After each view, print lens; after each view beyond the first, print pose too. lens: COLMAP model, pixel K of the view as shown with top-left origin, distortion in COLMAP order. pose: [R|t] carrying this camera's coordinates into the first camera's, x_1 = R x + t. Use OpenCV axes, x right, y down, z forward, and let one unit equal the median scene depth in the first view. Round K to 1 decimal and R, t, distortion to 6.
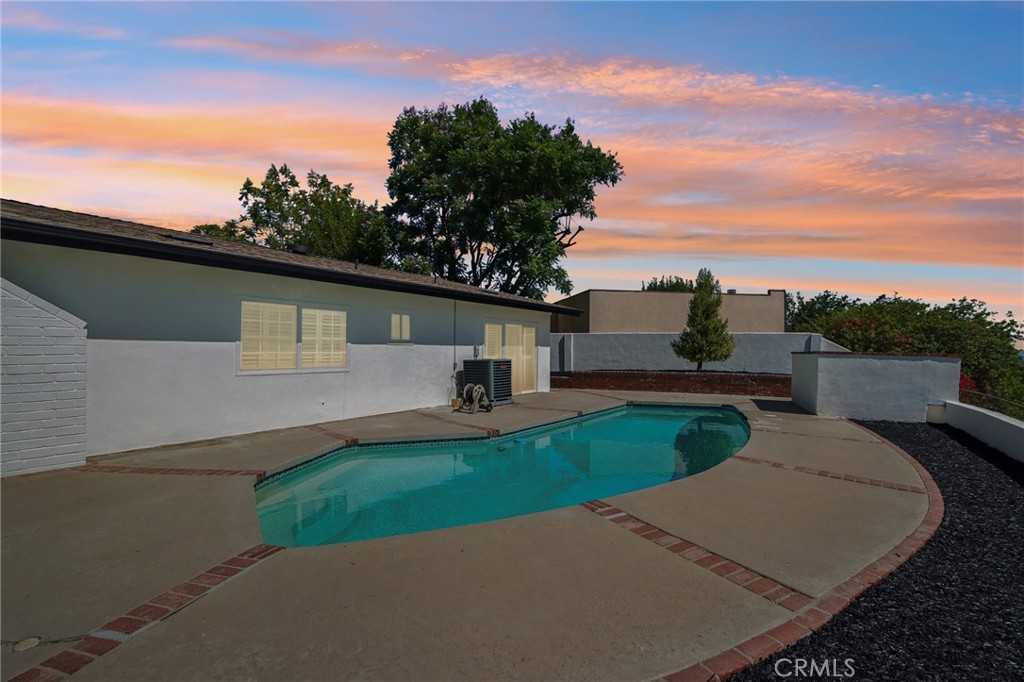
lens RADIAL K [[474.9, 0, 514.1], [0, 474.9, 346.8], [0, 0, 1]] dist [-0.001365, 0.001279]
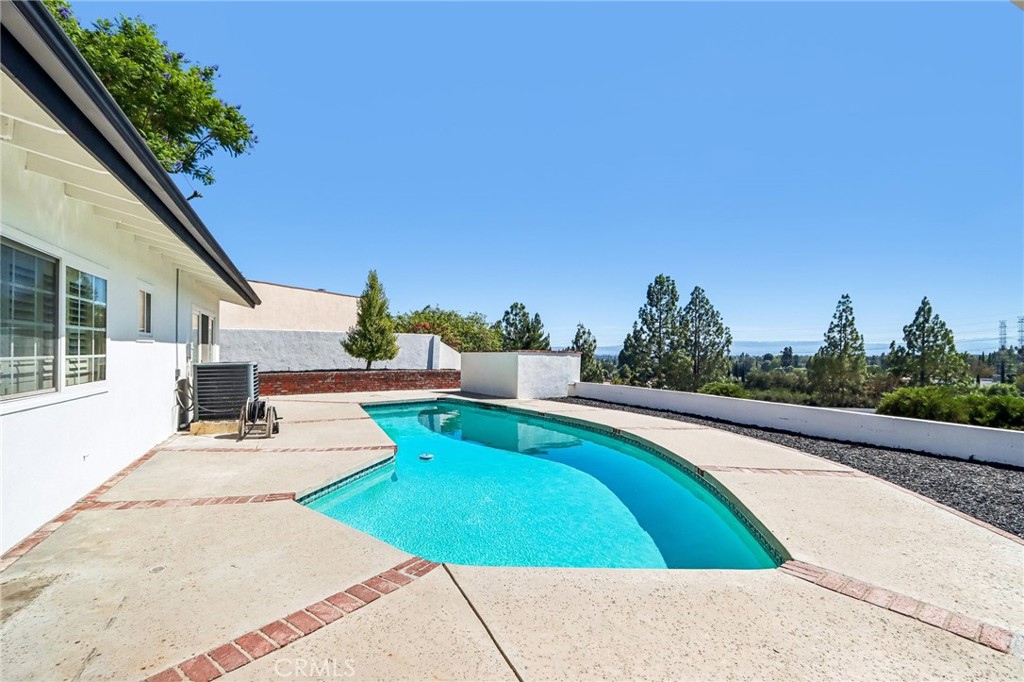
lens RADIAL K [[474.9, 0, 511.6], [0, 474.9, 341.2], [0, 0, 1]] dist [-0.001365, 0.001279]
pose [[0.571966, 0.011090, 0.820202, -0.271822], [-0.005324, 0.999938, -0.009808, -0.001325], [-0.820260, 0.001243, 0.571989, 0.159101]]
